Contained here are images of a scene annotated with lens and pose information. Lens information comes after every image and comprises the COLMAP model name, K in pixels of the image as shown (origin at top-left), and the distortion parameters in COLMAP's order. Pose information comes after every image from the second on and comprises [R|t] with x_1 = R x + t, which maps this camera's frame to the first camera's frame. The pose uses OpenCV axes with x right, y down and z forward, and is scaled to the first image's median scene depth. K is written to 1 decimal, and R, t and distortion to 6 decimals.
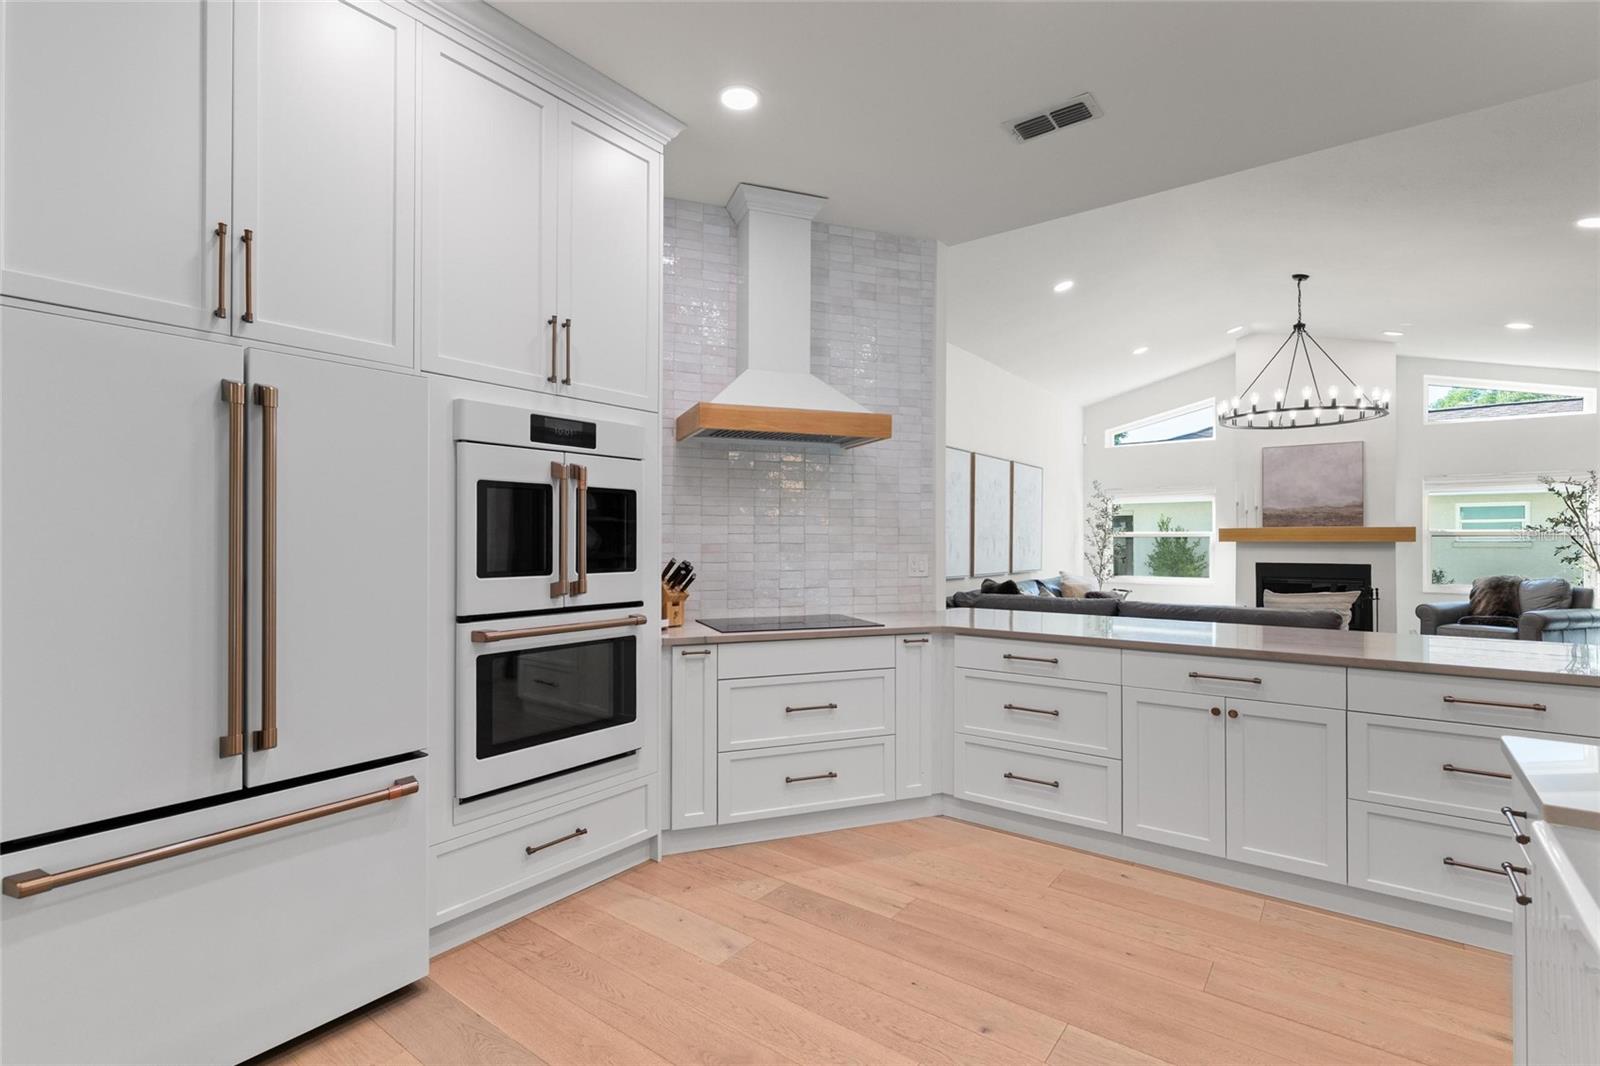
lens RADIAL K [[741.1, 0, 811.4], [0, 741.1, 535.9], [0, 0, 1]] dist [-0.000555, 0.000201]
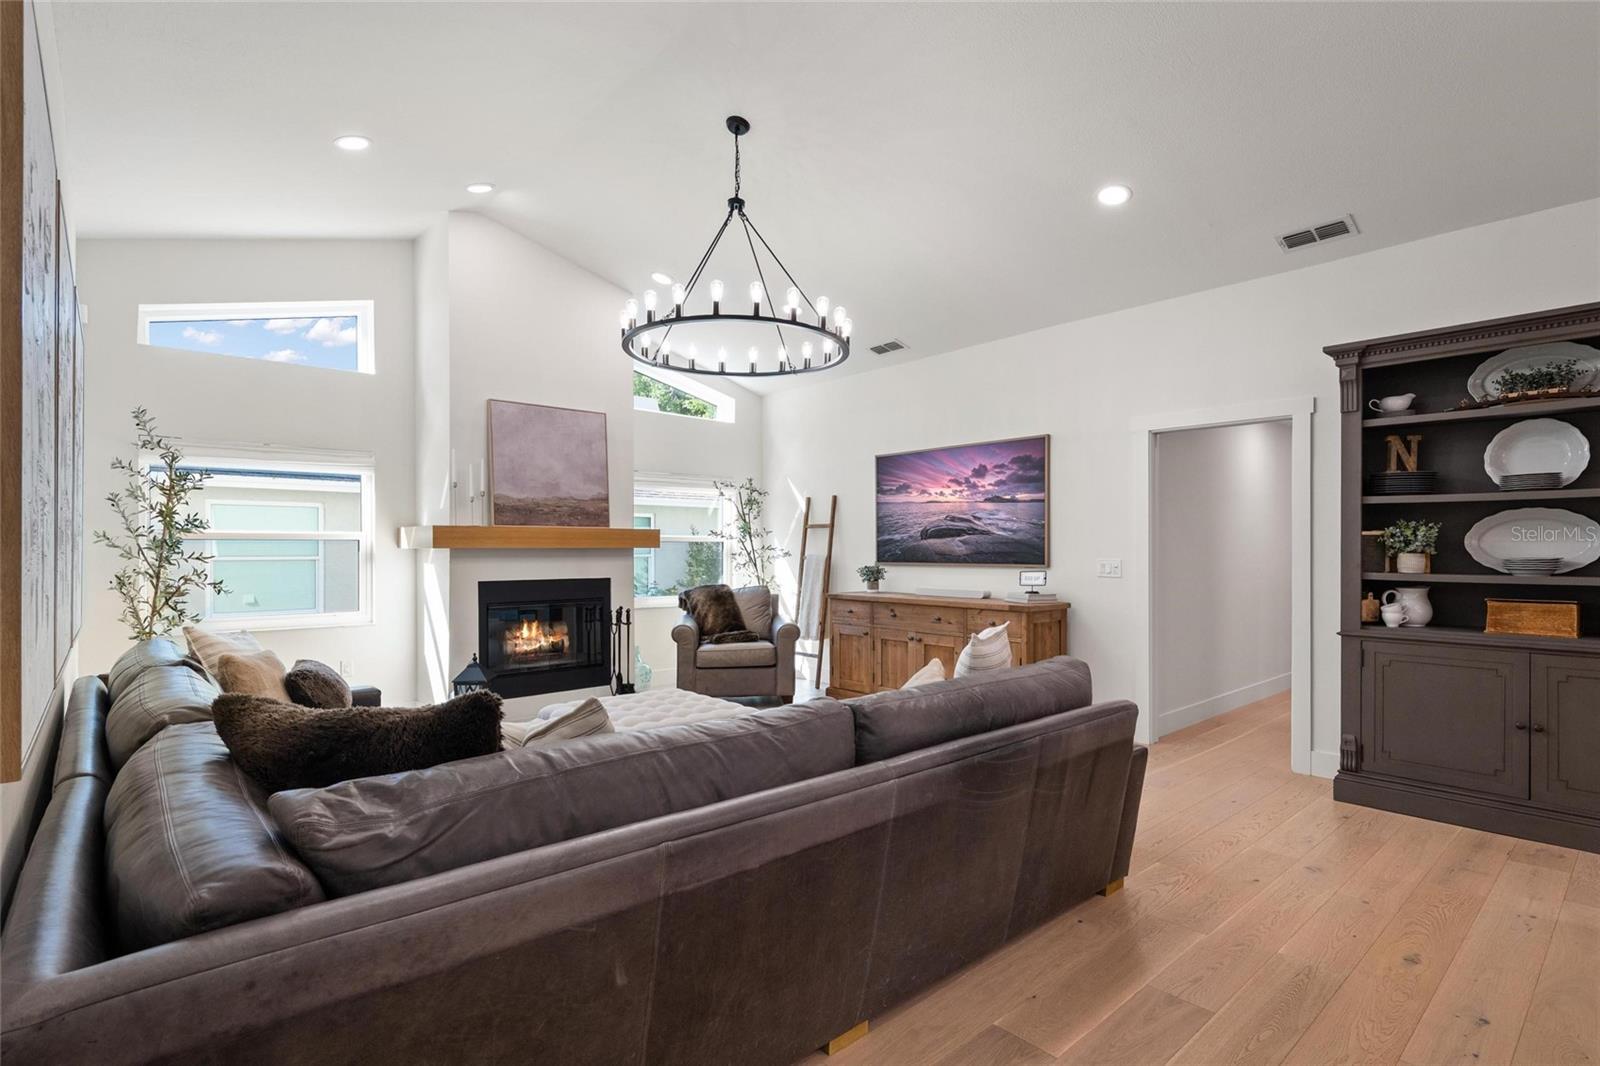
lens RADIAL K [[766.2, 0, 793.6], [0, 766.2, 535.9], [0, 0, 1]] dist [0.002594, -0.000015]
pose [[0.210410, 0.016991, 0.977466, 0.057489], [-0.005296, 0.999854, -0.016241, 0.014379], [-0.977599, -0.001760, 0.210469, 1.282256]]
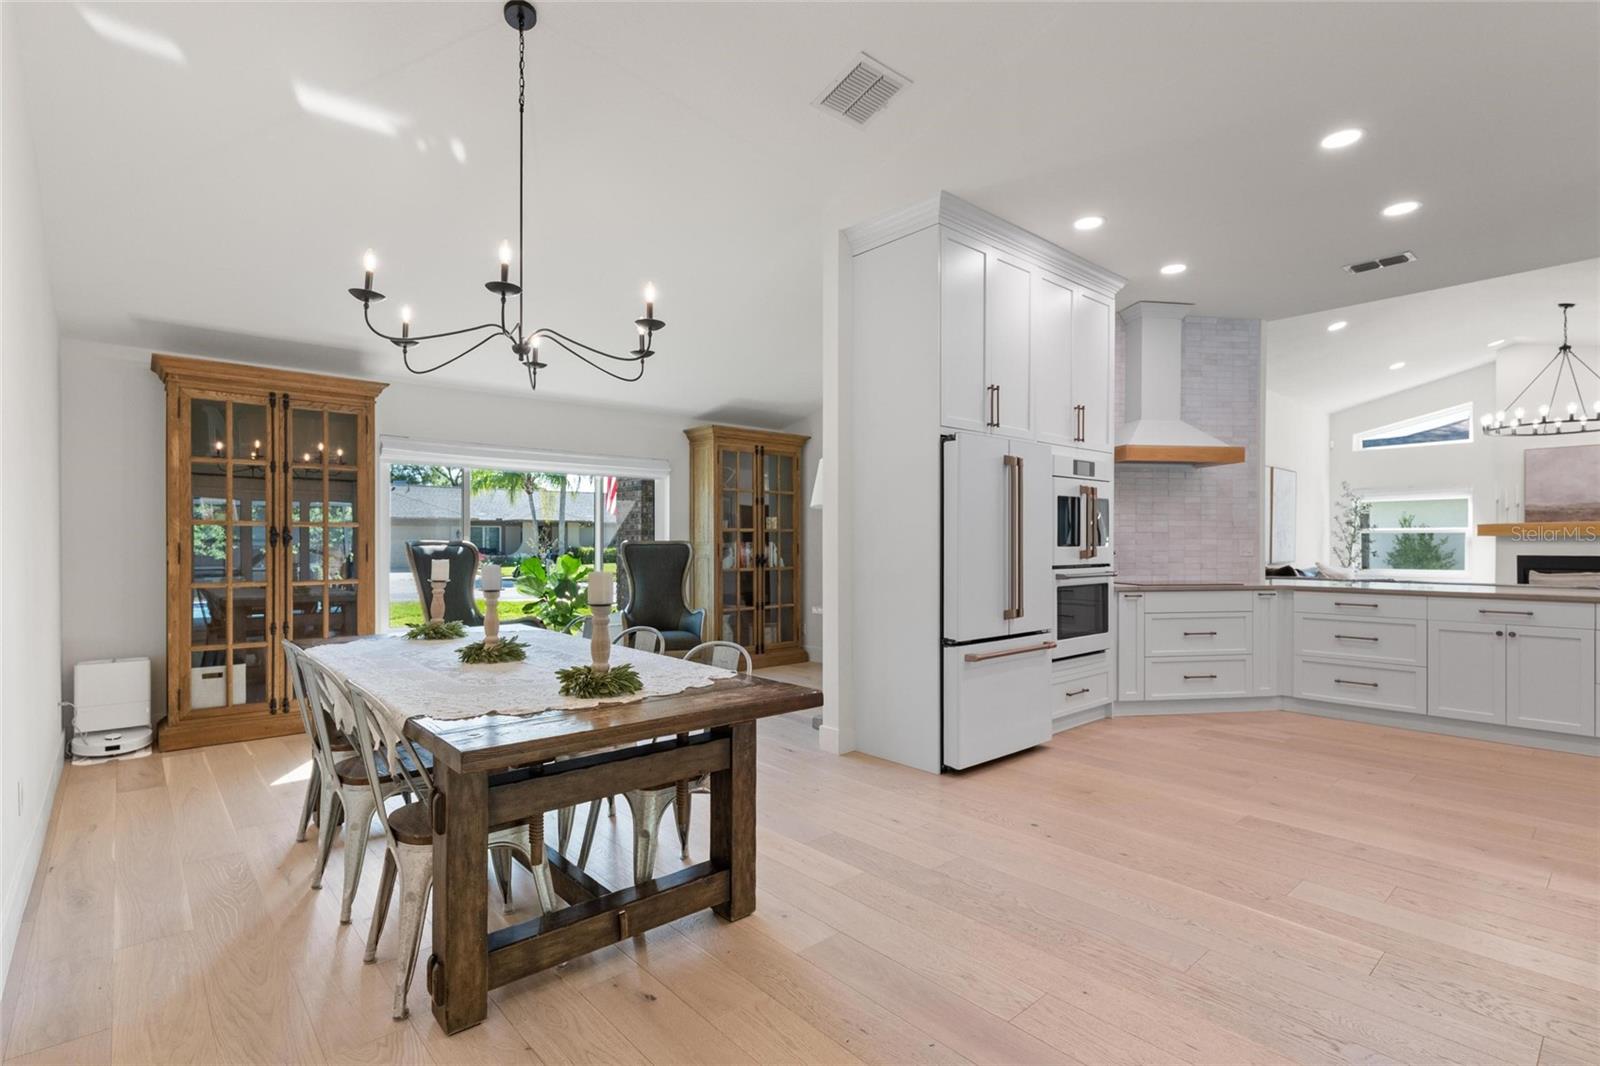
lens RADIAL K [[741.1, 0, 813.4], [0, 741.1, 544.2], [0, 0, 1]] dist [-0.000555, 0.000201]
pose [[0.977875, 0.000263, -0.209191, -0.391829], [0.001532, 0.999963, 0.008421, 0.019720], [0.209185, -0.008555, 0.977839, -0.601175]]
